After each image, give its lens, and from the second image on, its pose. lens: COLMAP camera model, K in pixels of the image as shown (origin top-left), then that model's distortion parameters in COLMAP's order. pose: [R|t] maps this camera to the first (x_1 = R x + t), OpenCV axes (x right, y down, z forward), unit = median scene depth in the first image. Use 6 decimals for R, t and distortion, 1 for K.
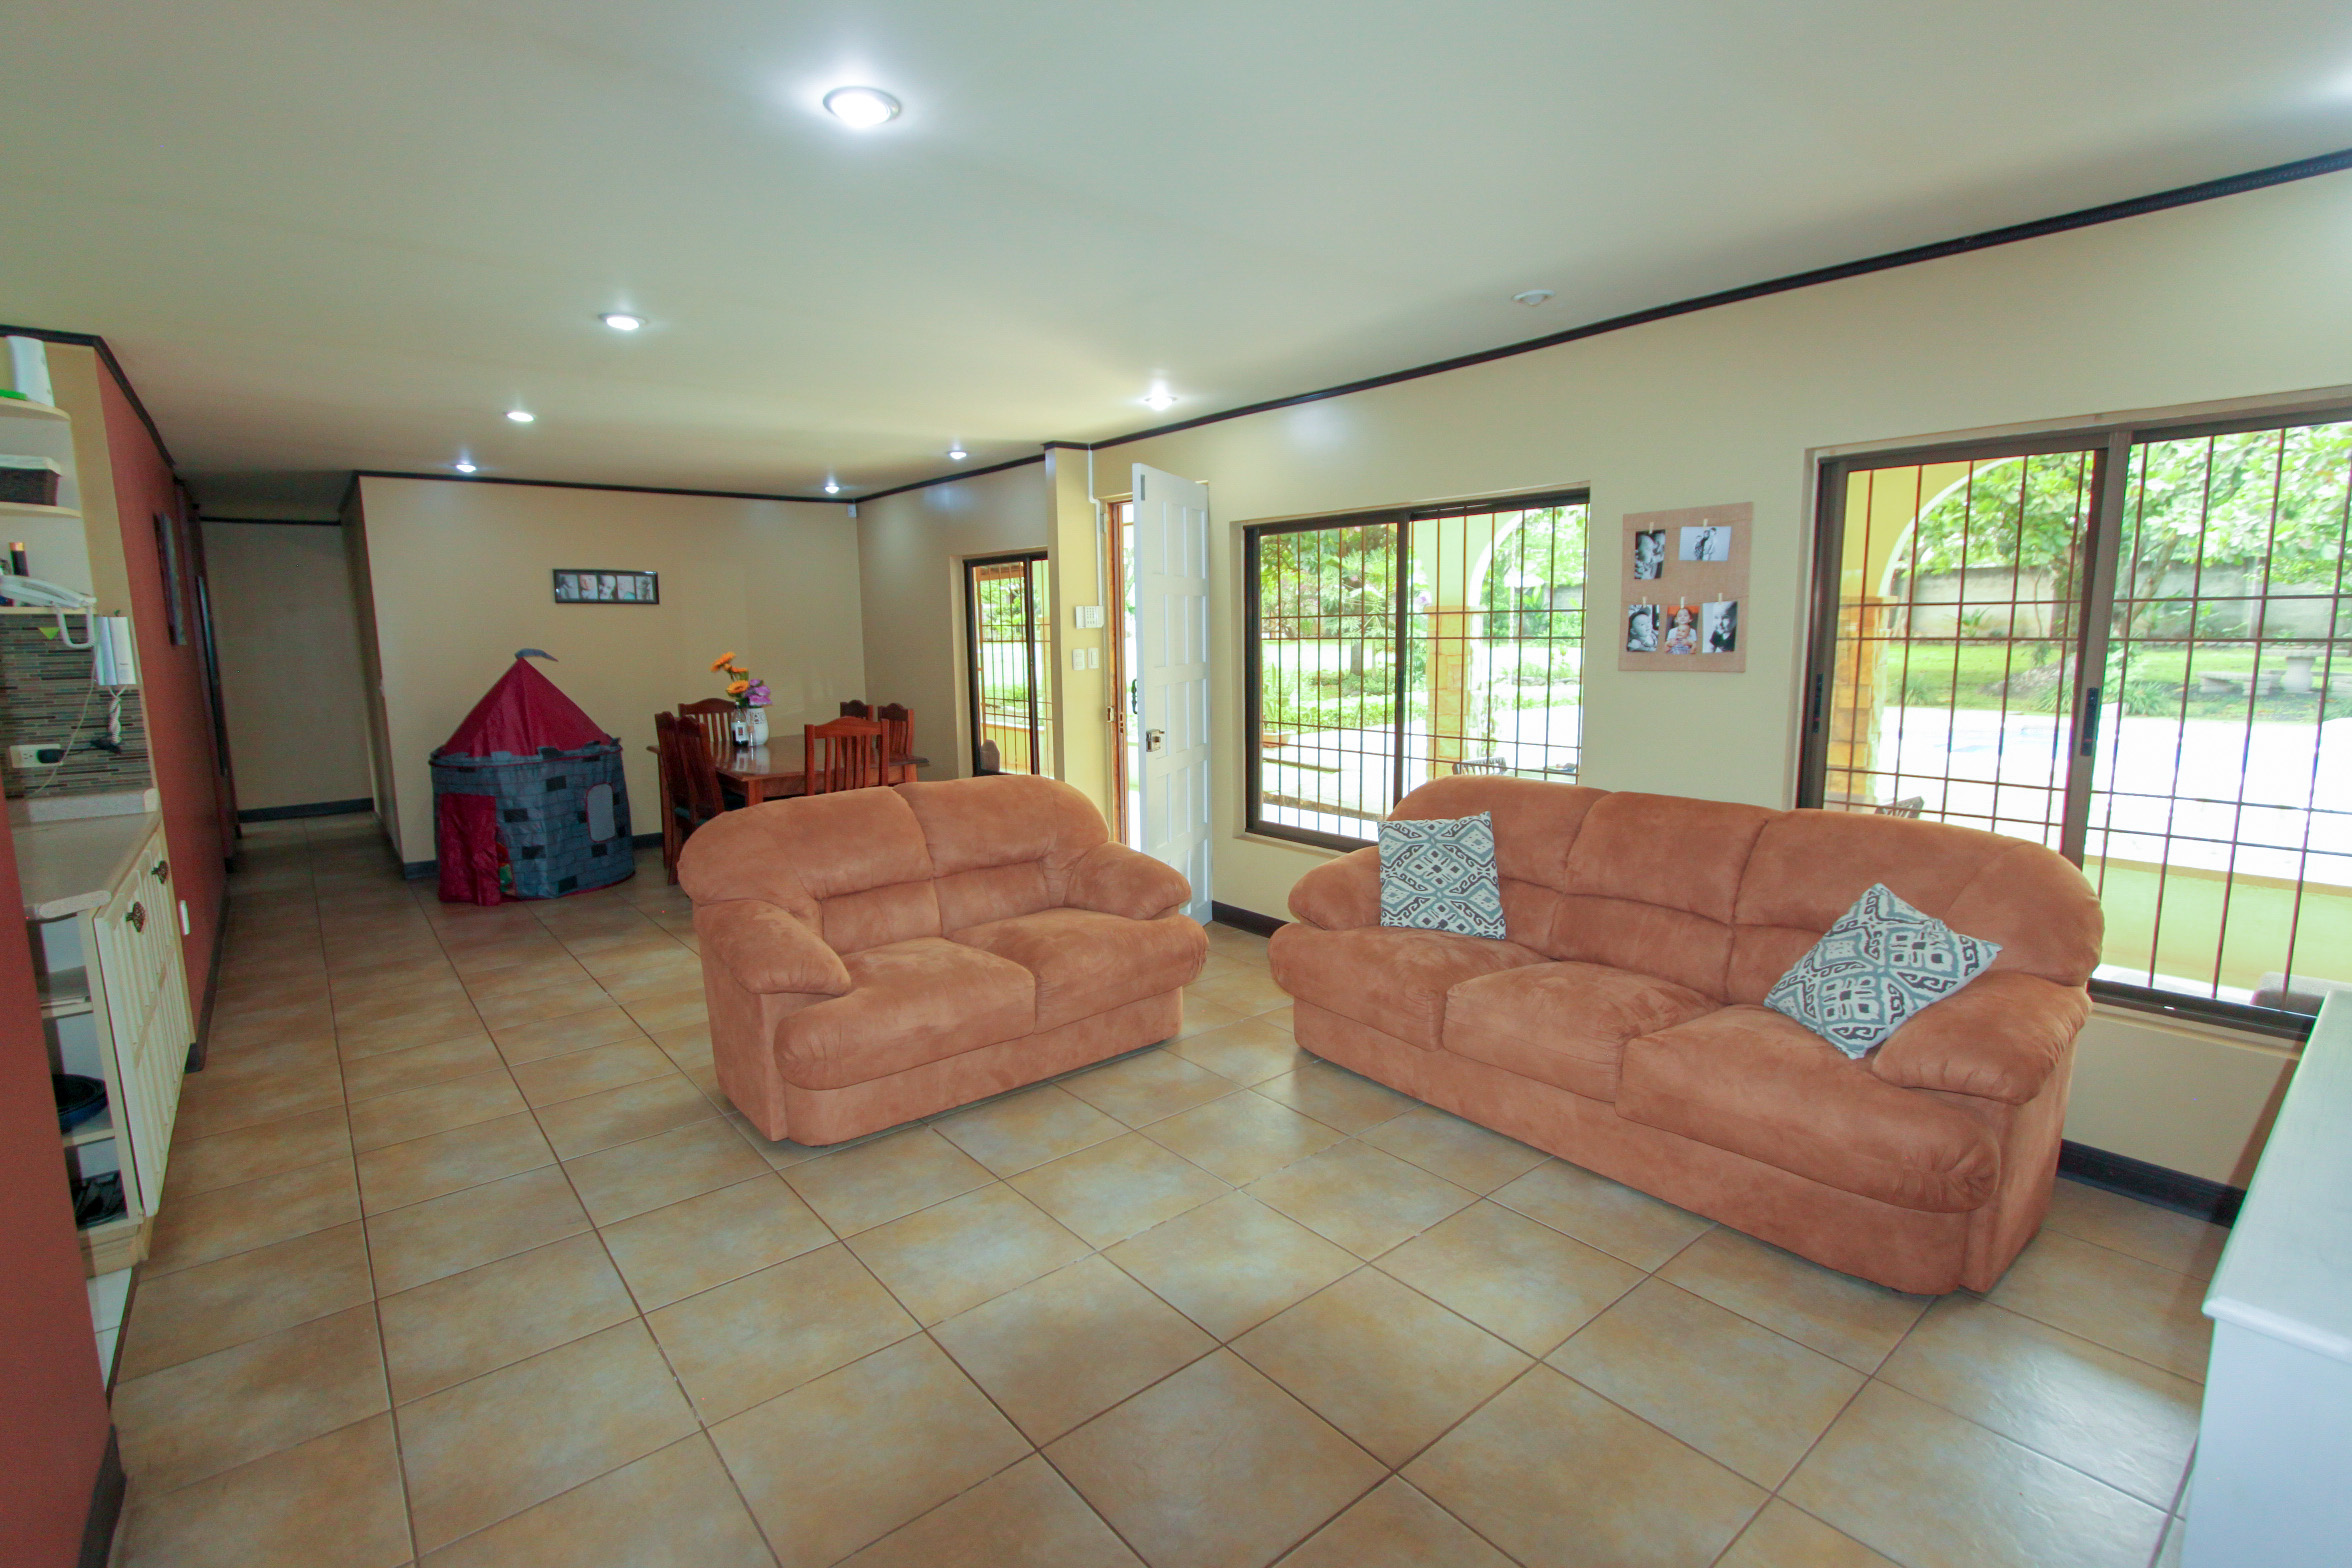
lens RADIAL K [[1091.2, 0, 1171.8], [0, 1091.2, 777.9], [0, 0, 1]] dist [-0.007929, 0.000081]
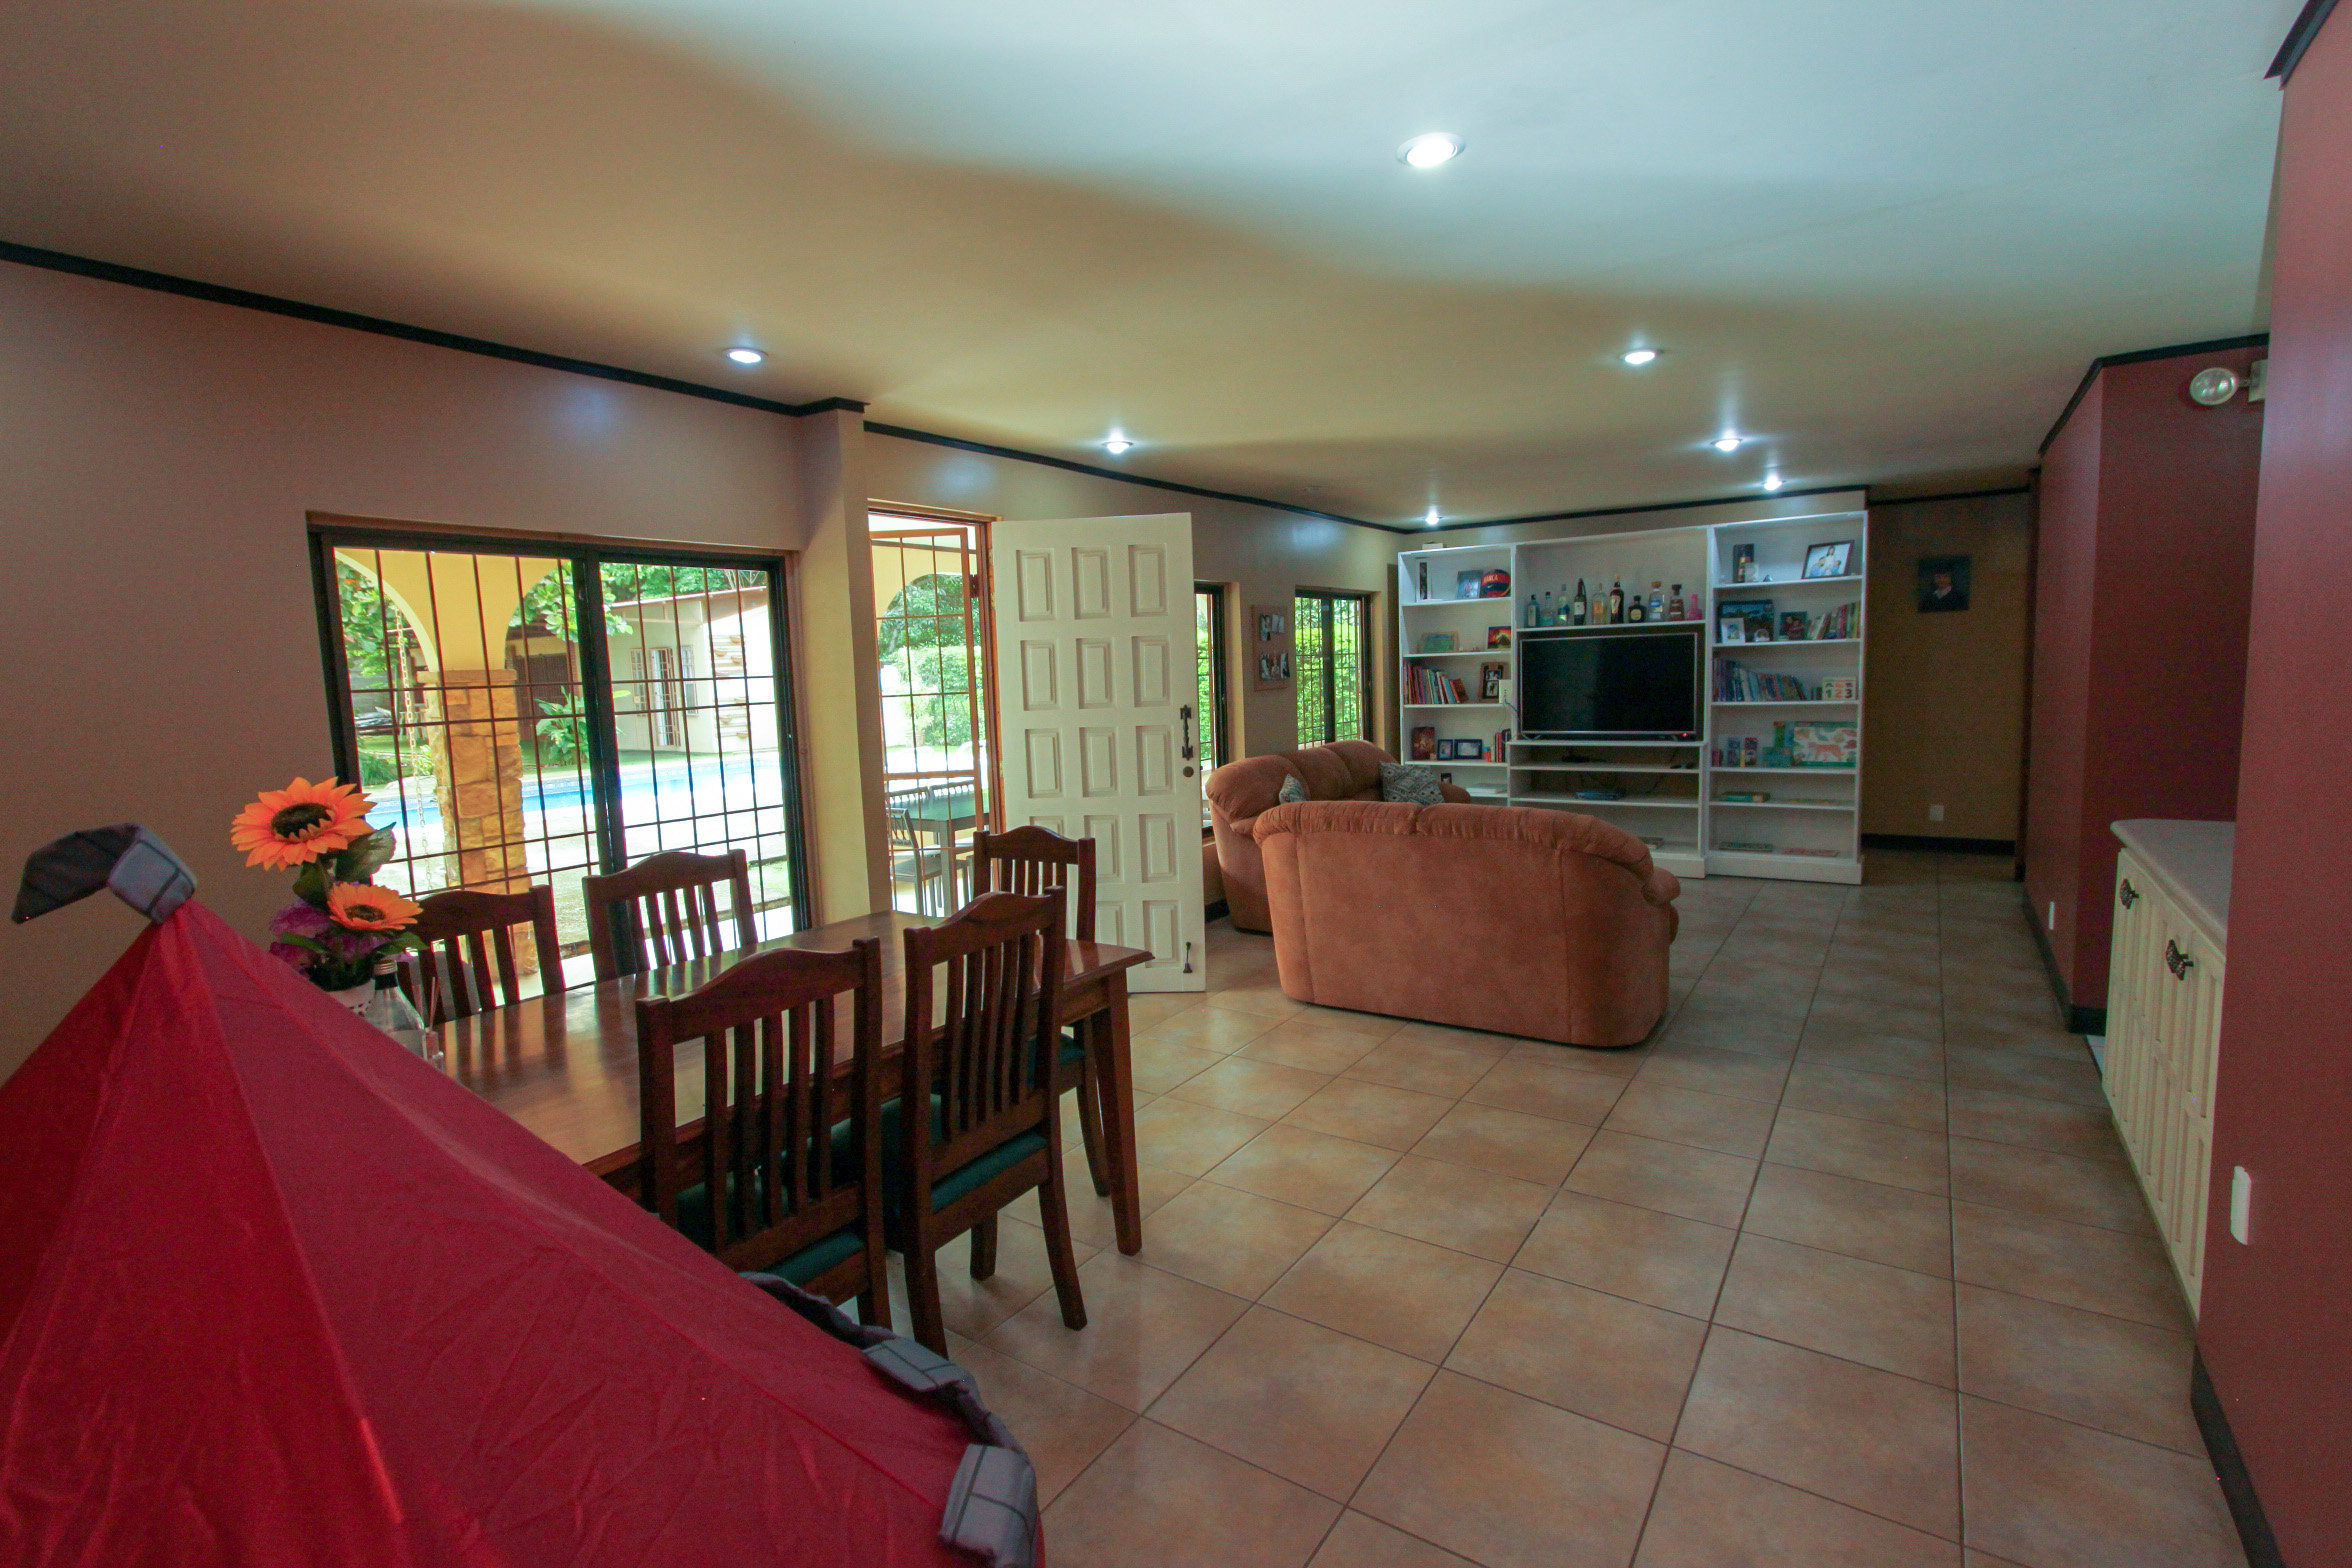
lens RADIAL K [[1089.3, 0, 1188.5], [0, 1089.3, 791.4], [0, 0, 1]] dist [-0.022567, 0.000269]
pose [[-0.288124, -0.083591, 0.953938, -1.293765], [0.174290, 0.974966, 0.138076, -0.205783], [-0.941598, 0.206045, -0.266342, 1.633377]]
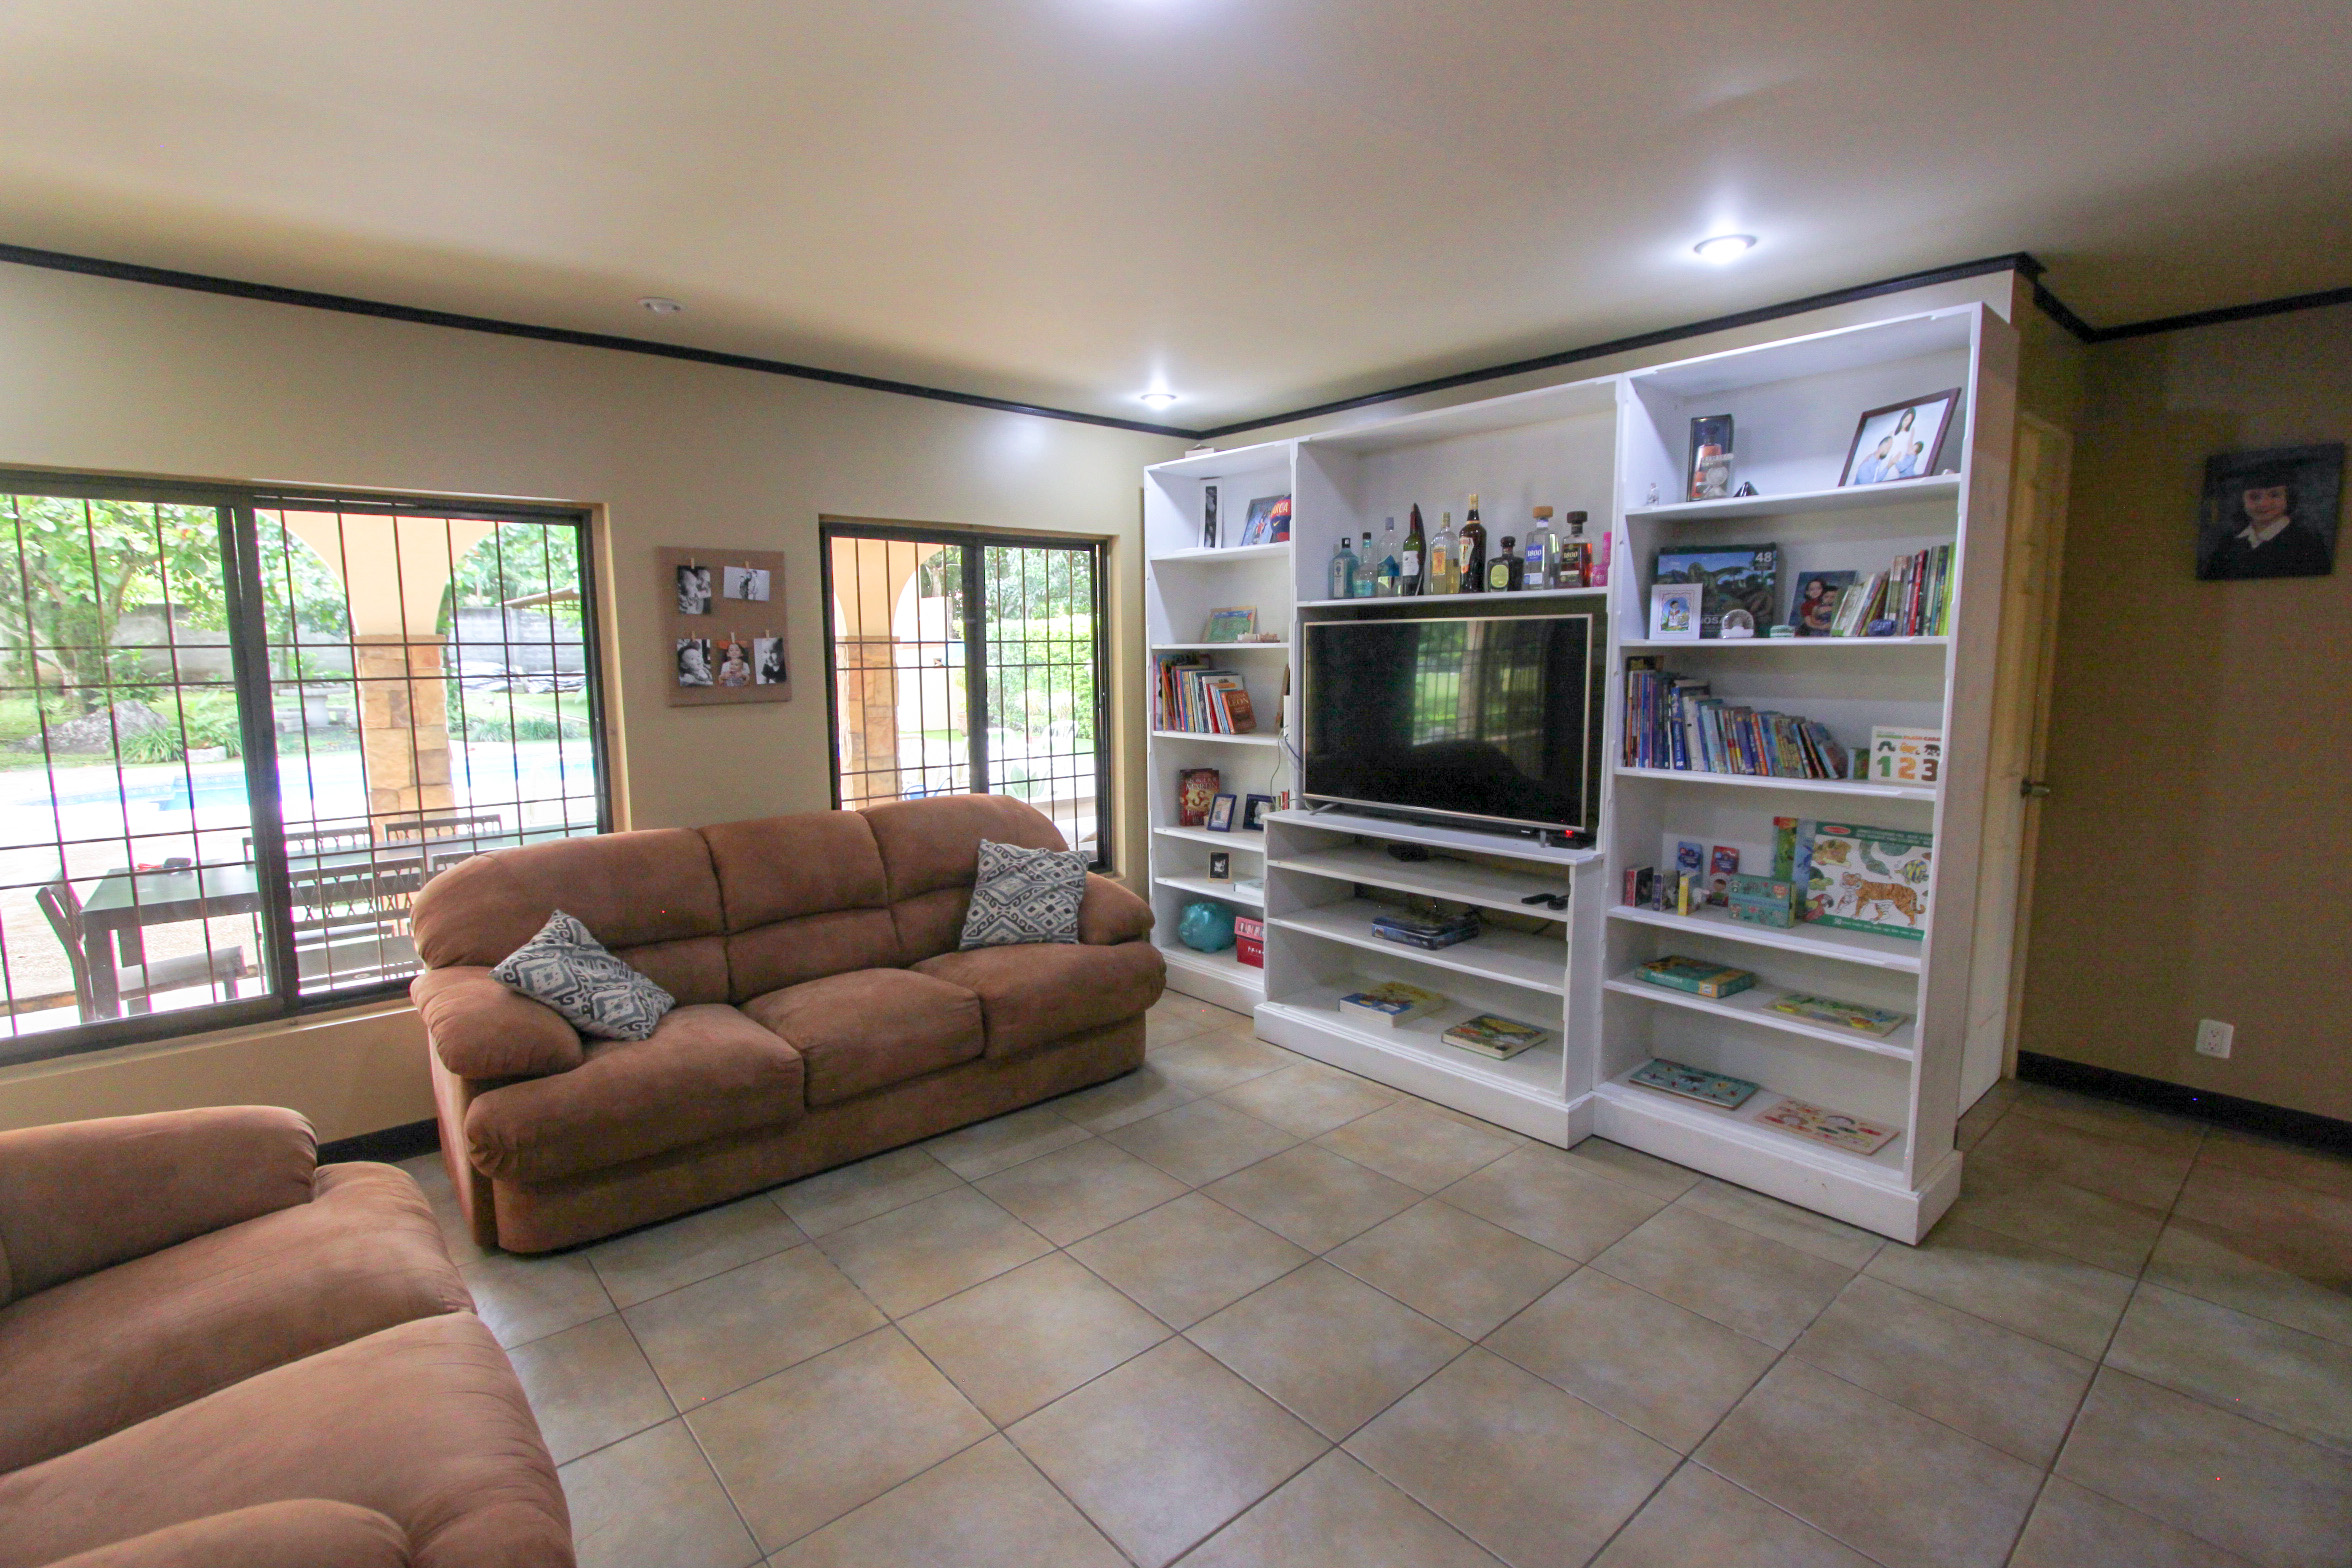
lens RADIAL K [[1099.1, 0, 1176.0], [0, 1099.1, 784.0], [0, 0, 1]] dist [-0.023975, 0.000015]
pose [[-0.031439, -0.106943, 0.993768, -0.586004], [0.149305, 0.982601, 0.110465, -0.071221], [-0.988291, 0.151847, -0.014925, 0.585296]]
